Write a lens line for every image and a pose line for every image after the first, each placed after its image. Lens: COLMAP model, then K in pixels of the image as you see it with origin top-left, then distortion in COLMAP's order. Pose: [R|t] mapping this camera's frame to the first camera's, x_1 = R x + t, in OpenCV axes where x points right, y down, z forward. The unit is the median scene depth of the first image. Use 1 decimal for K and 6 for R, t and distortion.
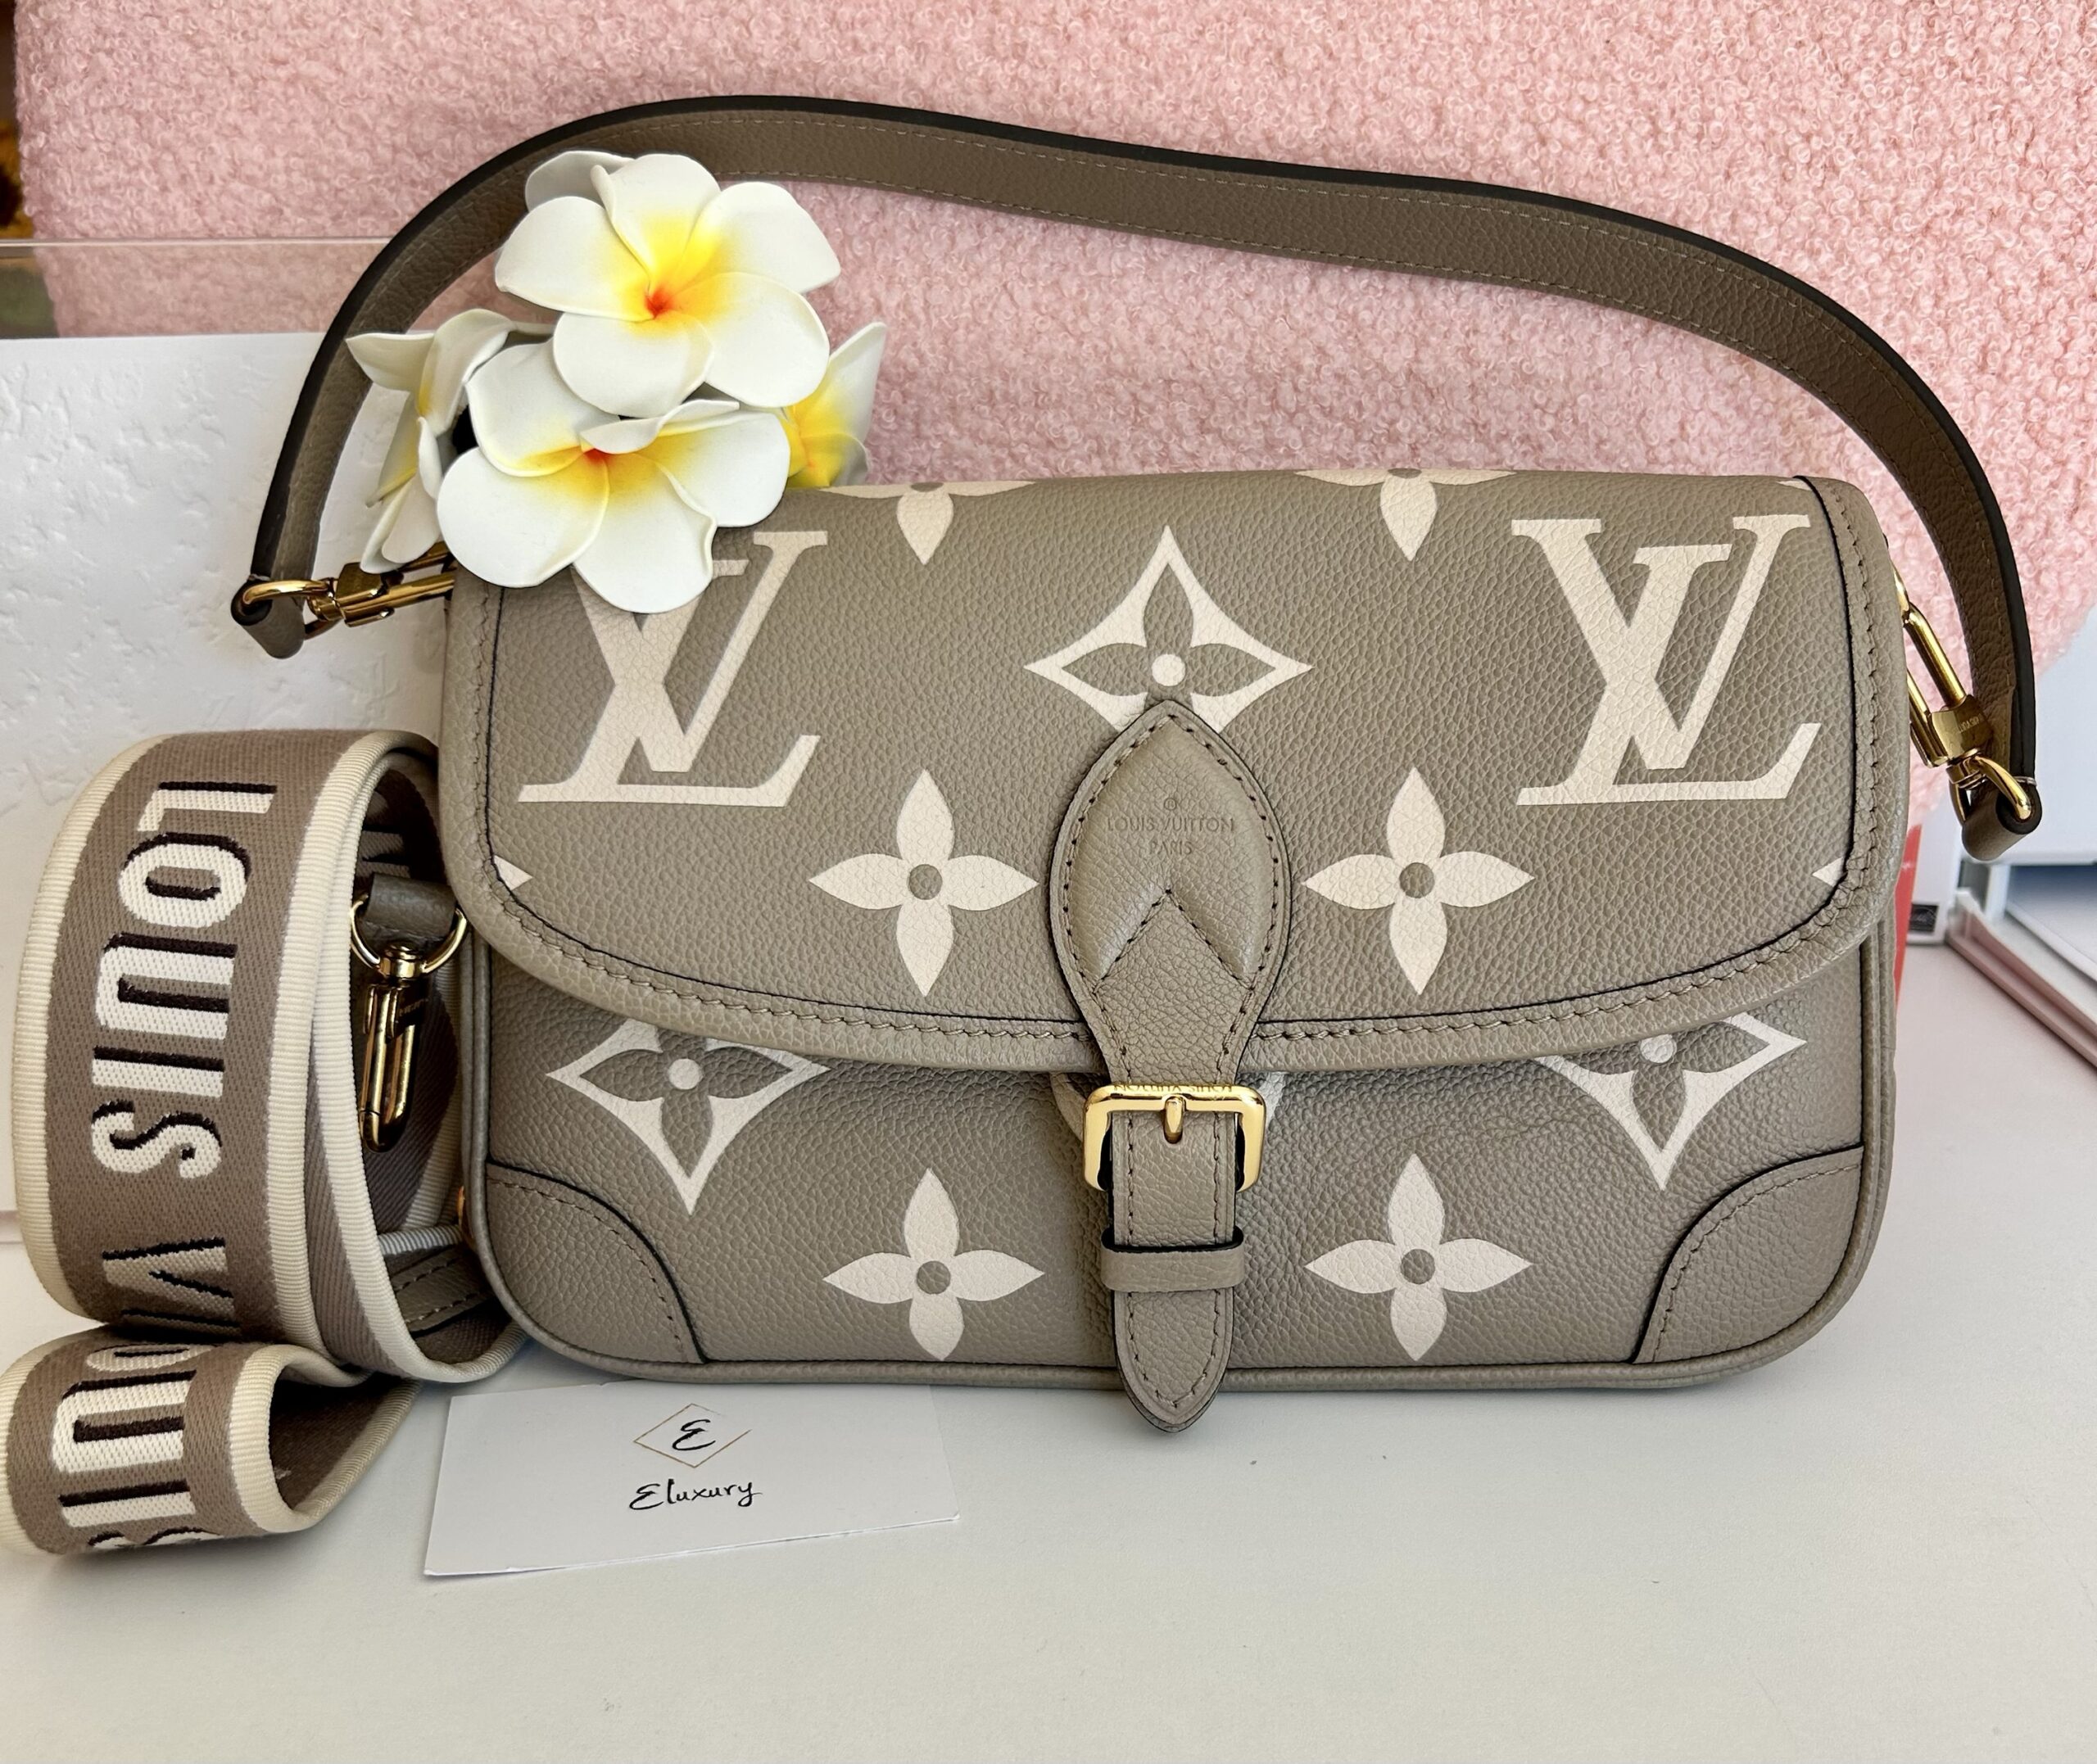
lens RADIAL K [[1954.3, 0, 1048.5], [0, 1954.3, 882.0], [0, 0, 1]] dist [0.073229, -0.008108]
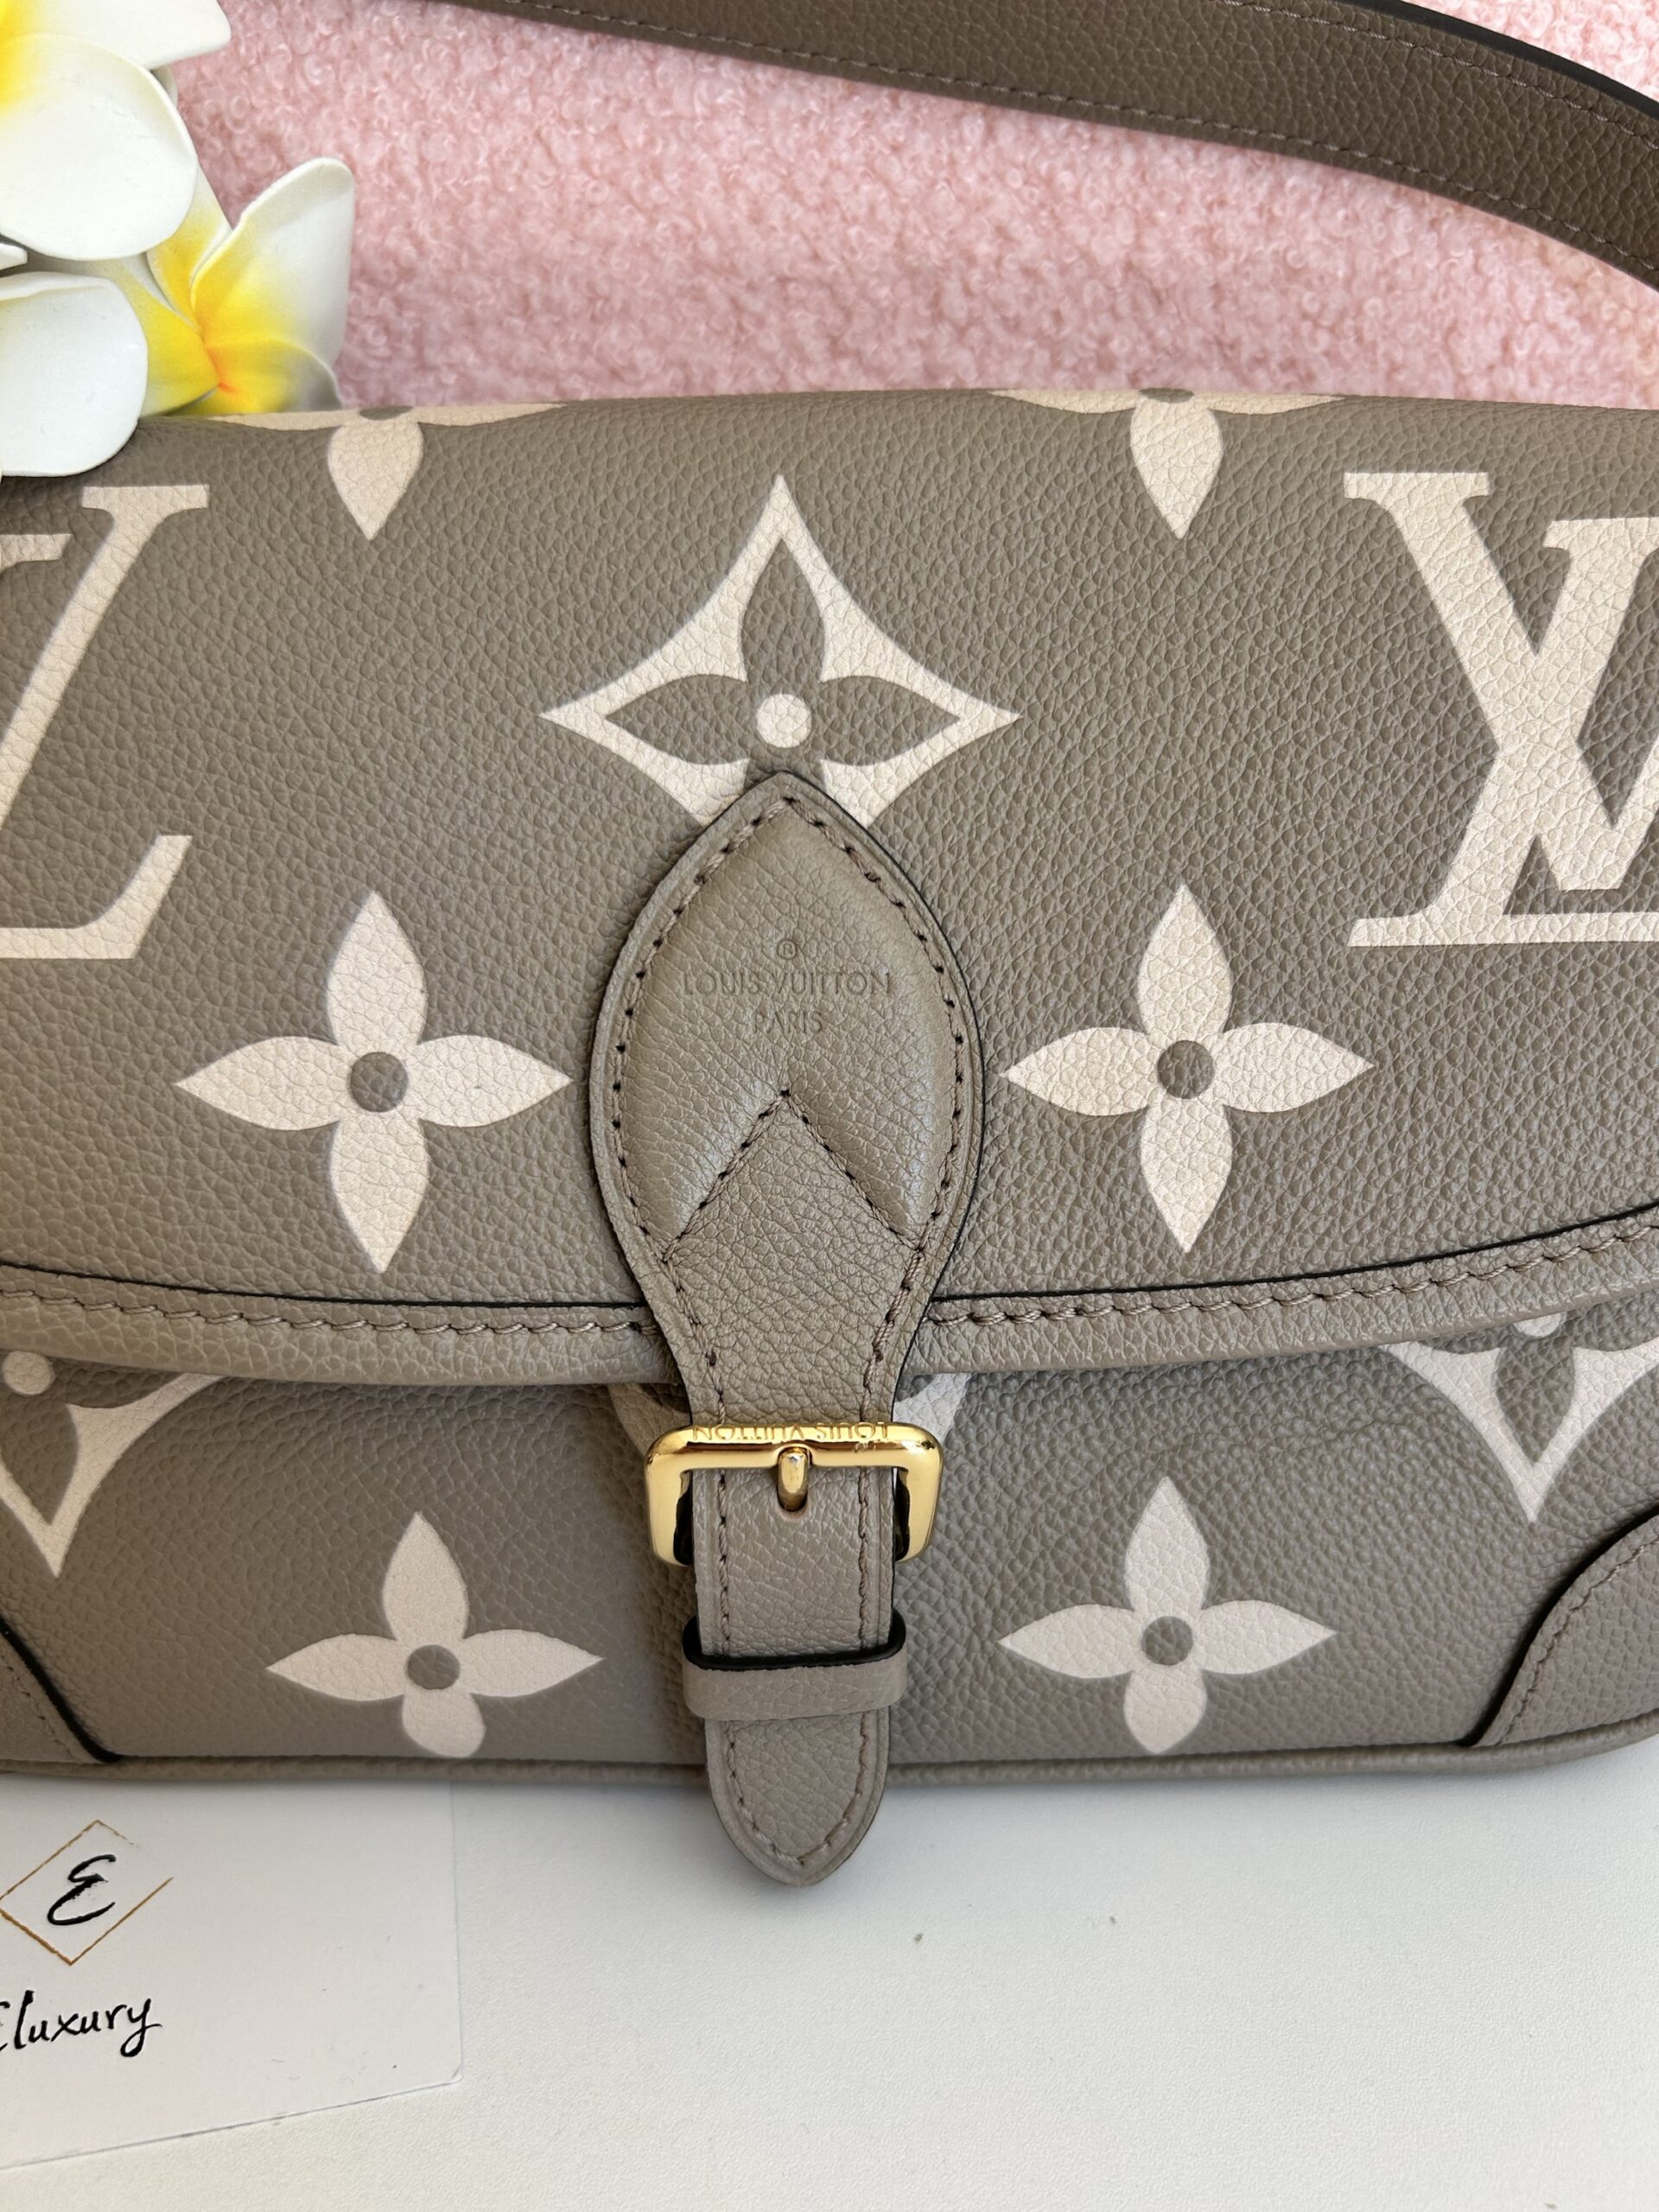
lens RADIAL K [[1746.6, 0, 829.5], [0, 1746.6, 1106.0], [0, 0, 1]] dist [0.013454, -0.068119]
pose [[0.998418, -0.011751, 0.054982, 0.044916], [0.004589, 0.991683, 0.128626, -0.060478], [-0.056036, -0.128170, 0.990168, 0.455099]]
